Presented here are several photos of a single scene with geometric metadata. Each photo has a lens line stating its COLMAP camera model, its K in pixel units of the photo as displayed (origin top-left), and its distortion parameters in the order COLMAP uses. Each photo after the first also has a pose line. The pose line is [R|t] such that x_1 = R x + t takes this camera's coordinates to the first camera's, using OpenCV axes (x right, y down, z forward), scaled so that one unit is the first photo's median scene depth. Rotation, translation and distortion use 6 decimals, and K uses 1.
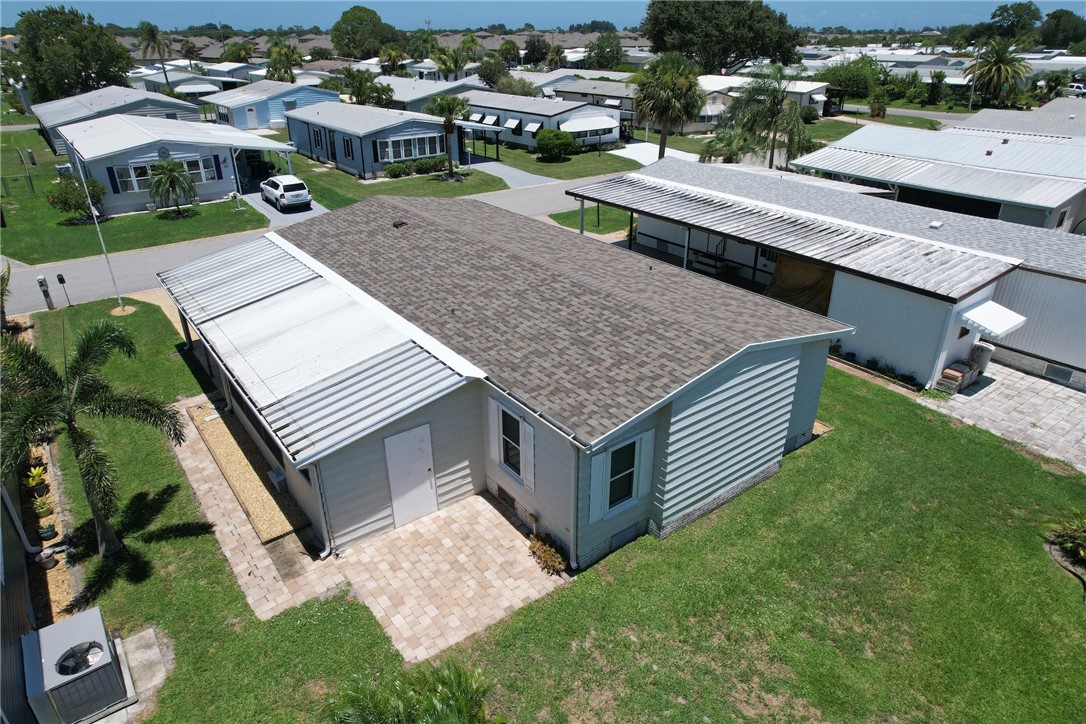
lens RADIAL K [[674.3, 0, 547.4], [0, 674.3, 367.5], [0, 0, 1]] dist [-0.000654, 0.003349]
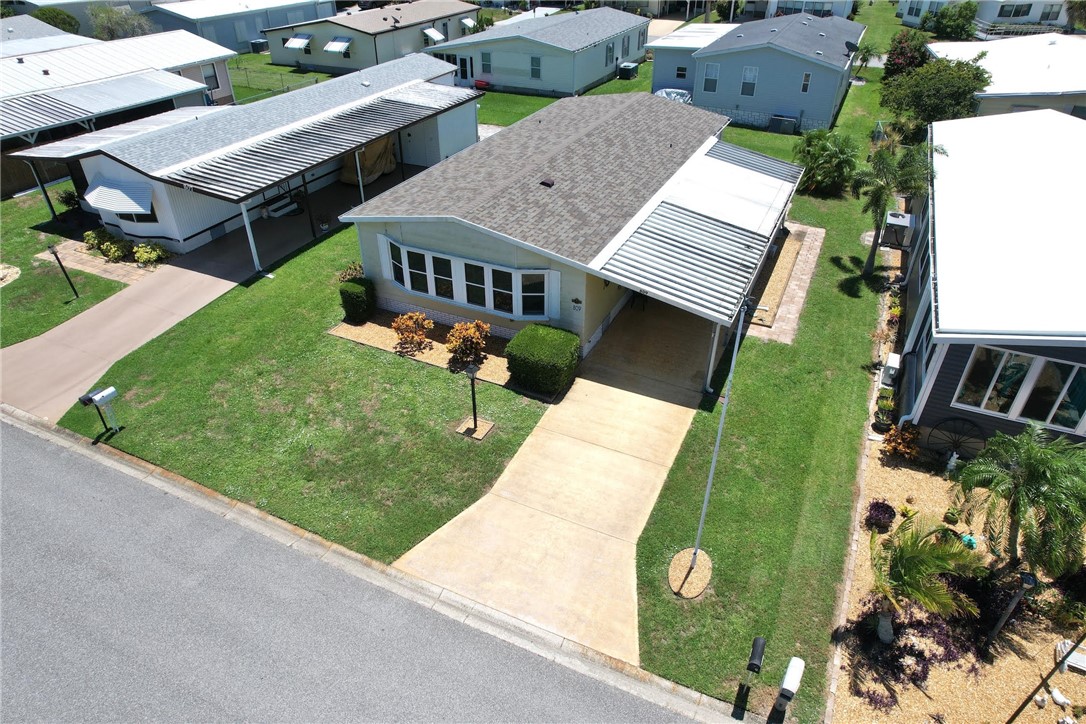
lens RADIAL K [[674.3, 0, 547.9], [0, 674.3, 358.8], [0, 0, 1]] dist [-0.000654, 0.003349]
pose [[-0.459677, -0.496493, 0.736336, -1.416872], [0.393003, 0.629800, 0.670001, -0.939885], [-0.796396, 0.597366, -0.094381, 1.660285]]
